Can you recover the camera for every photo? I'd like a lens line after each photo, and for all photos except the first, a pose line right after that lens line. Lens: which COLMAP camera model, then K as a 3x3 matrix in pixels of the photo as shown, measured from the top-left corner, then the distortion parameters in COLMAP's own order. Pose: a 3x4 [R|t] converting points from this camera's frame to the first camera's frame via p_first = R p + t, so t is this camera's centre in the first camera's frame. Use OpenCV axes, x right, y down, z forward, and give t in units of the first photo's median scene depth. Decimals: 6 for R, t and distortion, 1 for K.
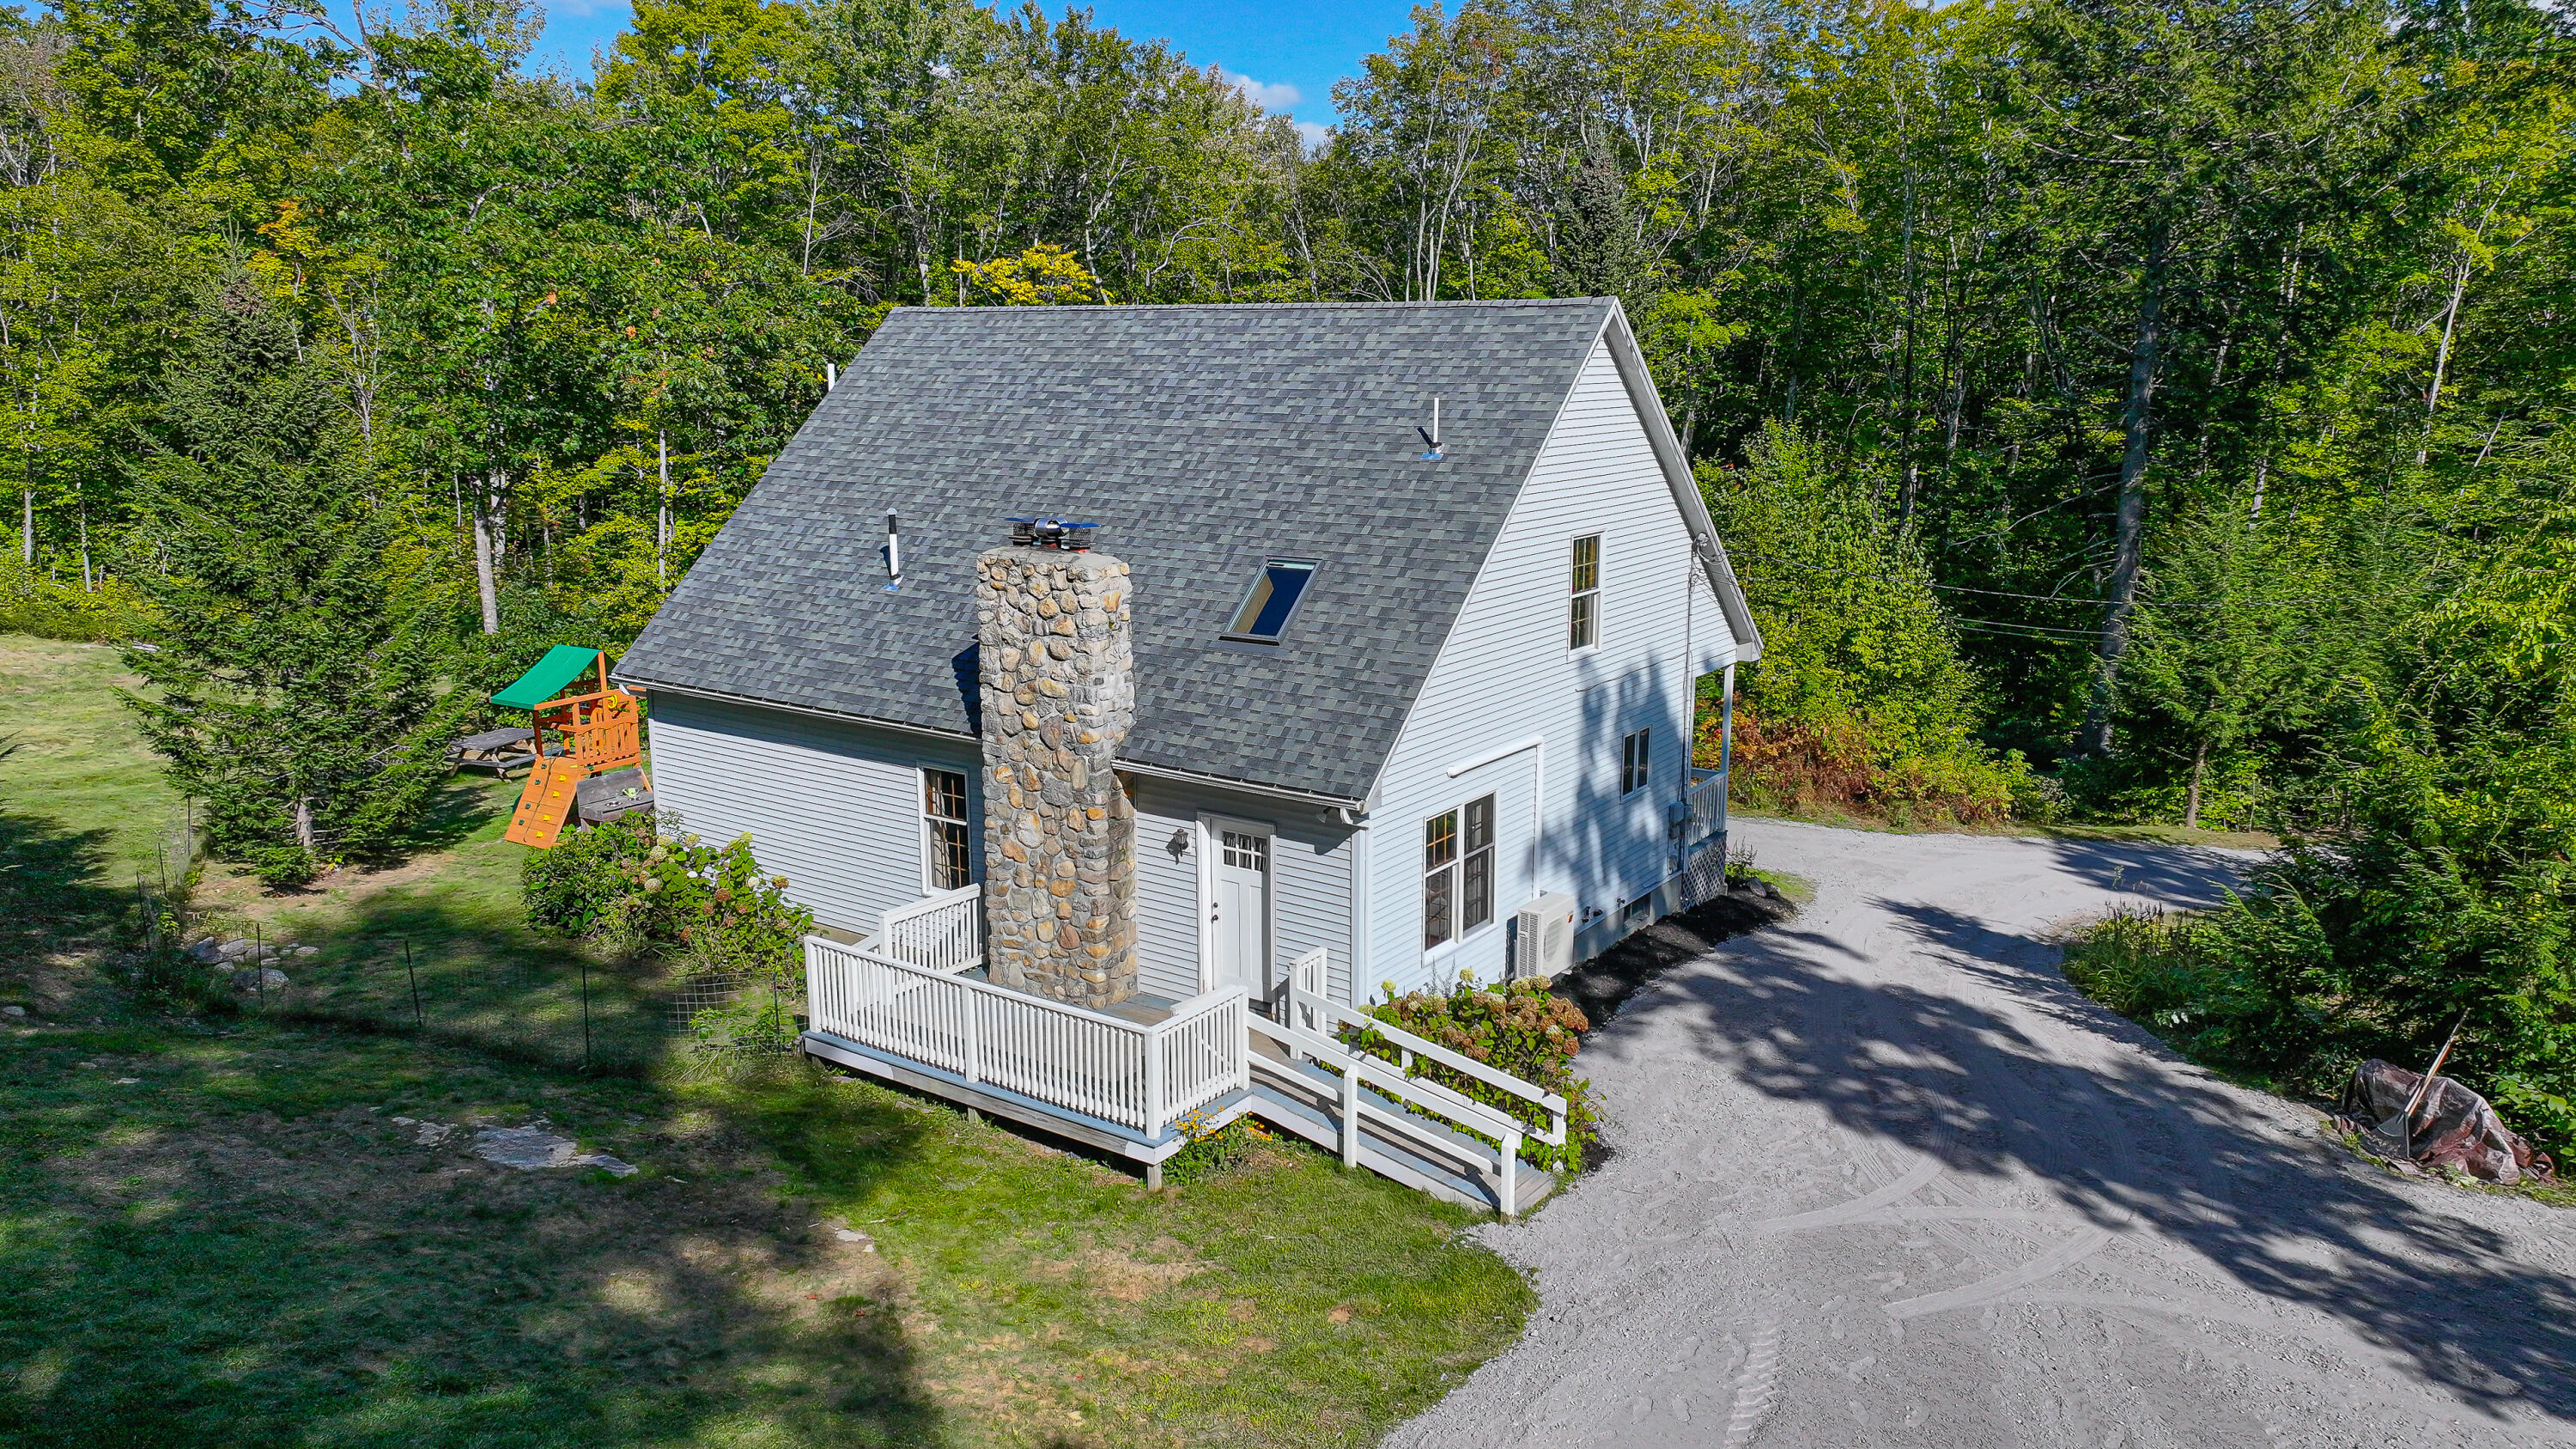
lens RADIAL K [[1799.9, 0, 1288.0], [0, 1799.9, 724.5], [0, 0, 1]] dist [-0.002233, 0.000173]
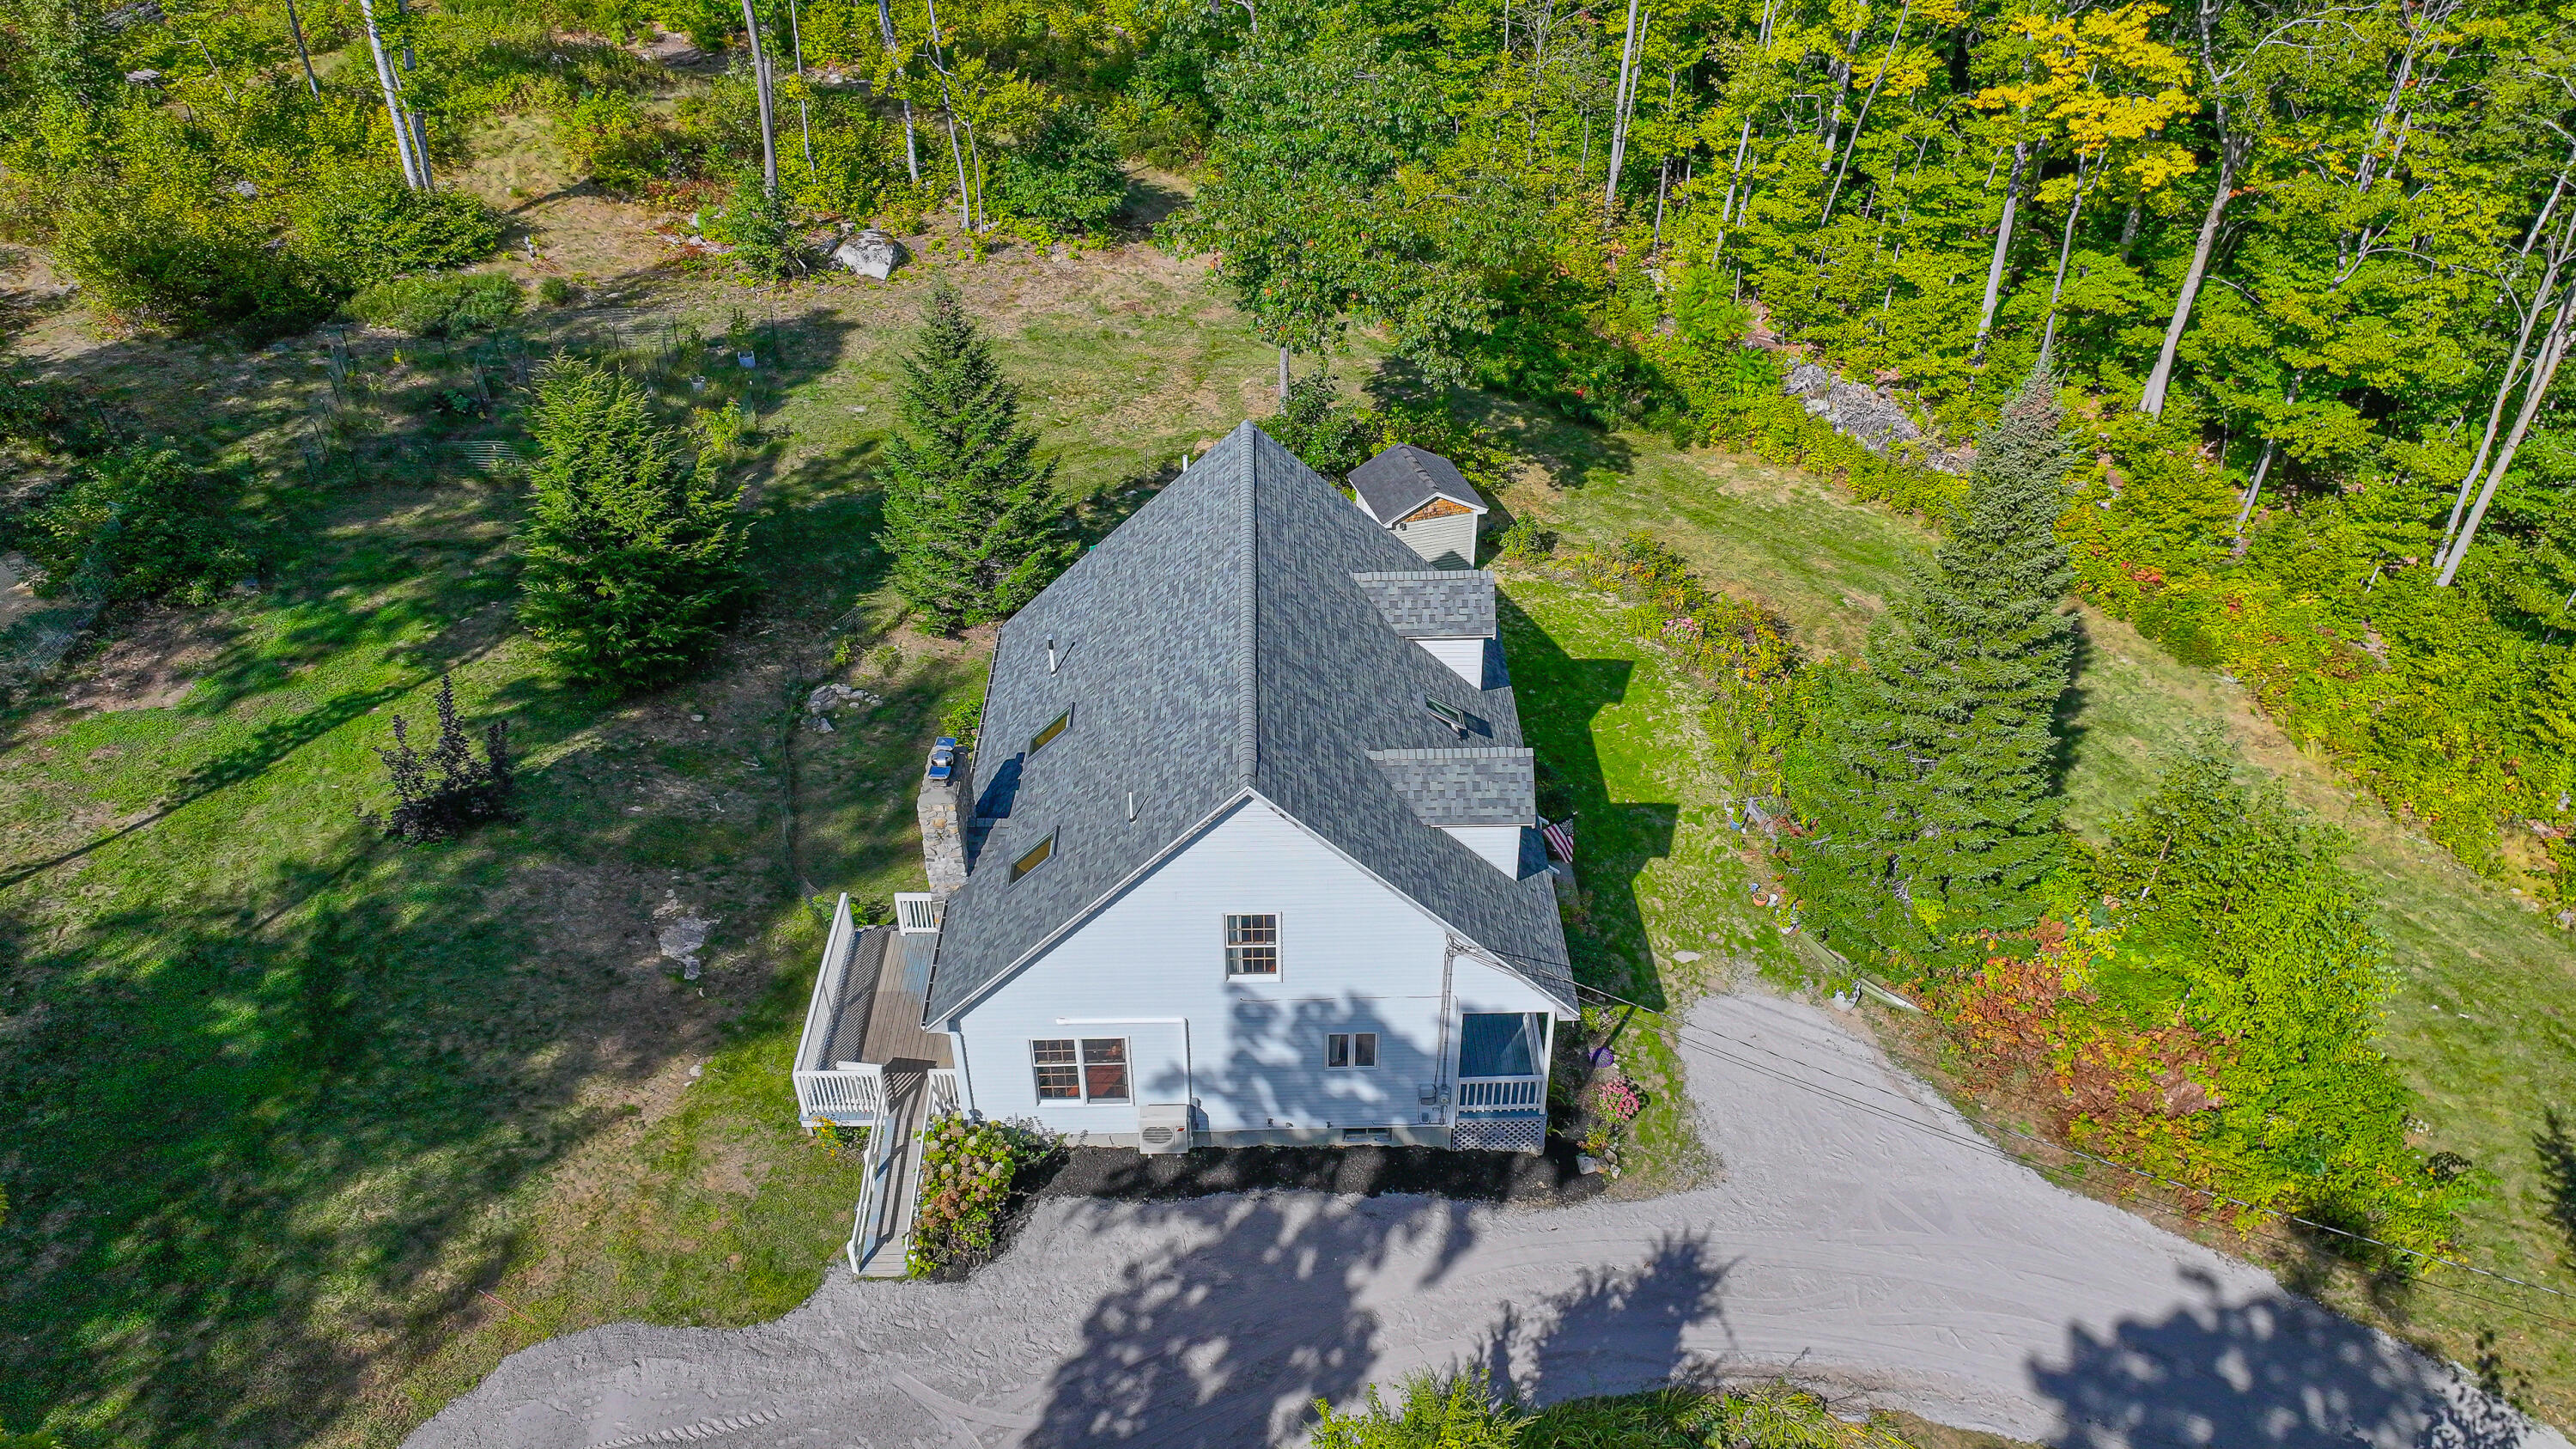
lens RADIAL K [[1799.9, 0, 1288.0], [0, 1799.9, 724.5], [0, 0, 1]] dist [-0.002233, 0.000173]
pose [[0.603255, 0.477195, -0.639038, 1.004595], [-0.178026, 0.861604, 0.475336, -0.894928], [0.777426, -0.172984, 0.604720, 0.272968]]
